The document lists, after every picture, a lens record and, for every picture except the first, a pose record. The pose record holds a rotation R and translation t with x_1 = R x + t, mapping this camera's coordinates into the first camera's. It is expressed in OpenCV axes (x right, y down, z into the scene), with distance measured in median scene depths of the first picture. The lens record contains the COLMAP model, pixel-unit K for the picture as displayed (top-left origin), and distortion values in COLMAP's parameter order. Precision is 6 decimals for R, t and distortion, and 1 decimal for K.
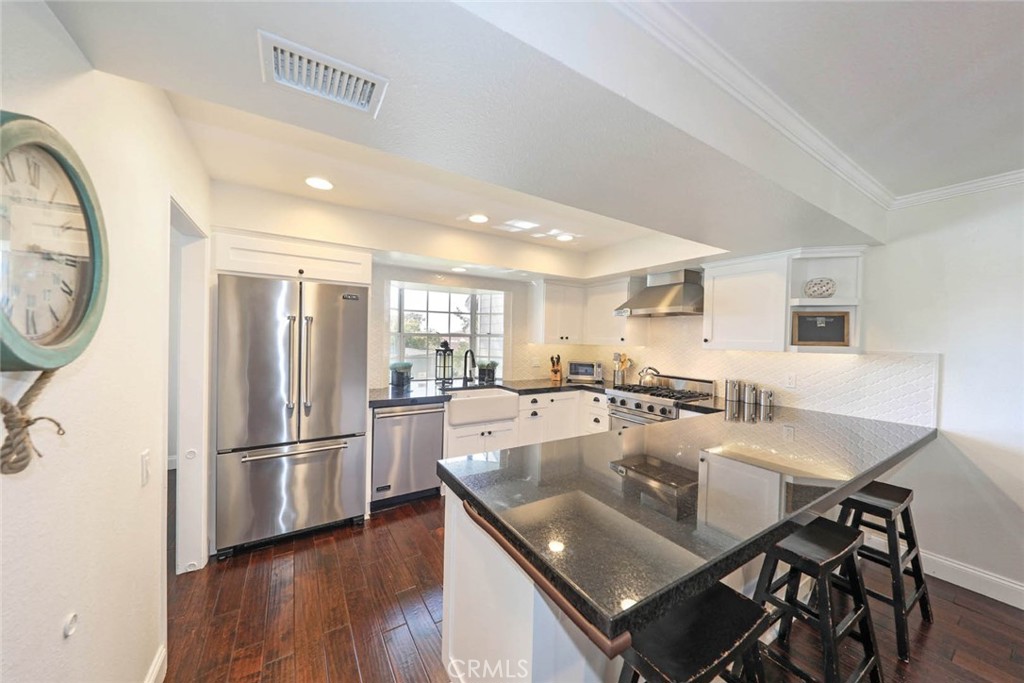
lens RADIAL K [[361.2, 0, 511.9], [0, 361.2, 347.1], [0, 0, 1]] dist [0.001189, 0.000394]
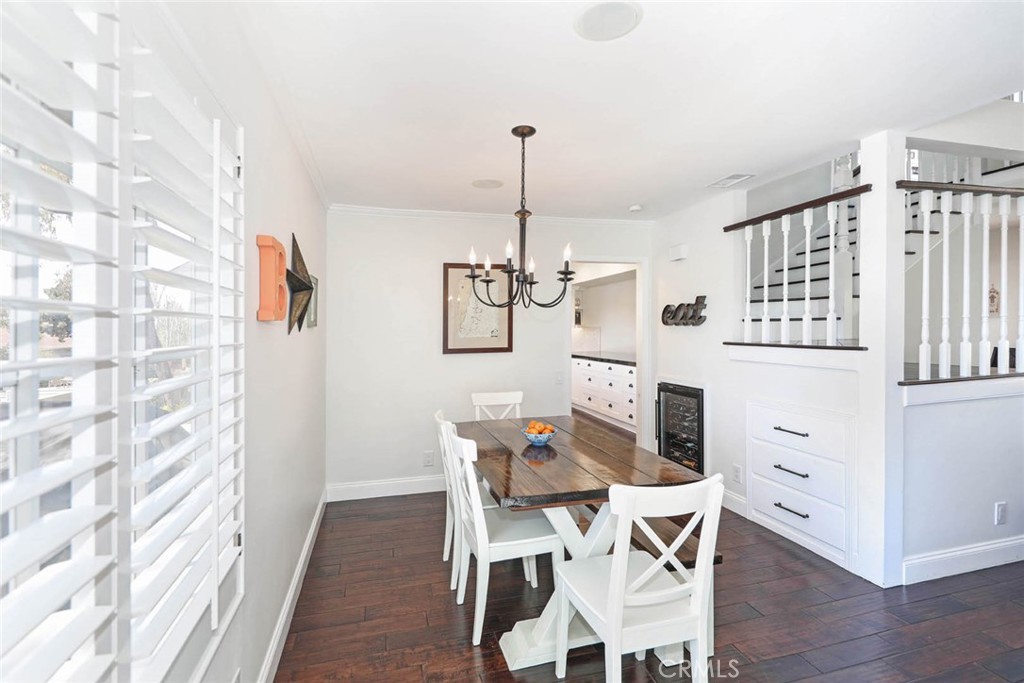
lens RADIAL K [[460.4, 0, 511.0], [0, 460.4, 334.4], [0, 0, 1]] dist [0.003327, 0.000446]
pose [[0.963428, -0.023908, -0.266899, 0.959700], [0.021137, 0.999689, -0.013250, 0.074162], [0.267133, 0.007124, 0.963633, -1.743444]]
